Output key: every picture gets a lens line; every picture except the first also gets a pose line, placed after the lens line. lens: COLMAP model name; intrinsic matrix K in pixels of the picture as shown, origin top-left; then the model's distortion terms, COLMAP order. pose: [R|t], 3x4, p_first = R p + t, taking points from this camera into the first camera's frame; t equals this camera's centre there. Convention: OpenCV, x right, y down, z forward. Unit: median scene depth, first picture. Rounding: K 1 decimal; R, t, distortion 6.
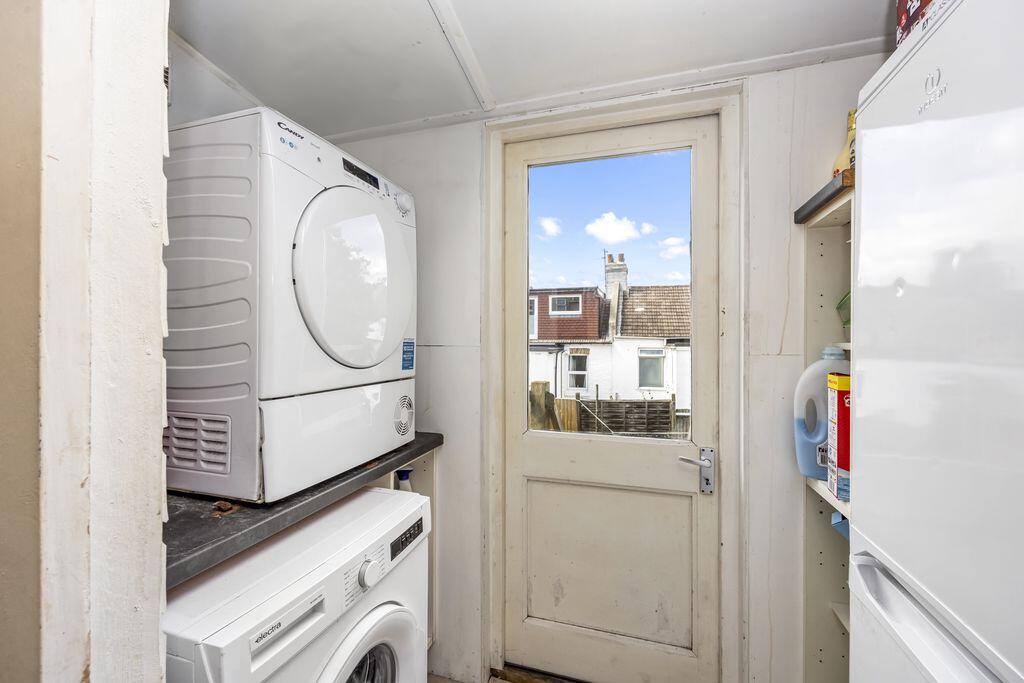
lens RADIAL K [[417.6, 0, 514.9], [0, 417.6, 339.7], [0, 0, 1]] dist [0.000069, 0.000021]
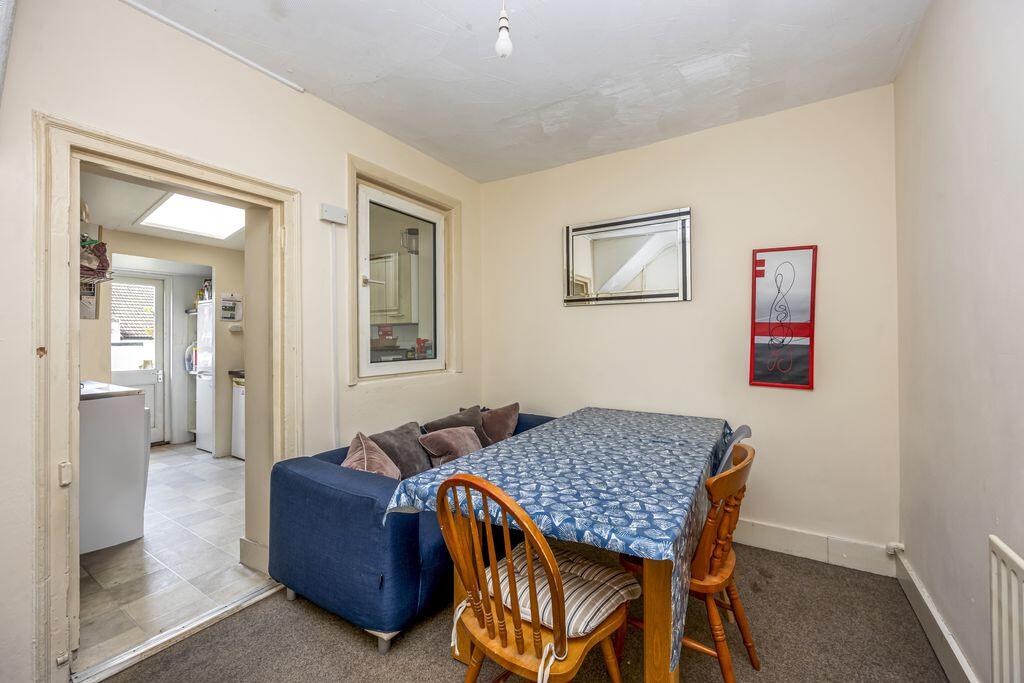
lens RADIAL K [[417.6, 0, 512.4], [0, 417.6, 337.4], [0, 0, 1]] dist [0.000069, 0.000021]
pose [[0.255158, 0.007018, 0.966874, -3.351631], [-0.002402, 0.999975, -0.006625, -0.025501], [-0.966896, -0.000632, 0.255168, -4.281095]]
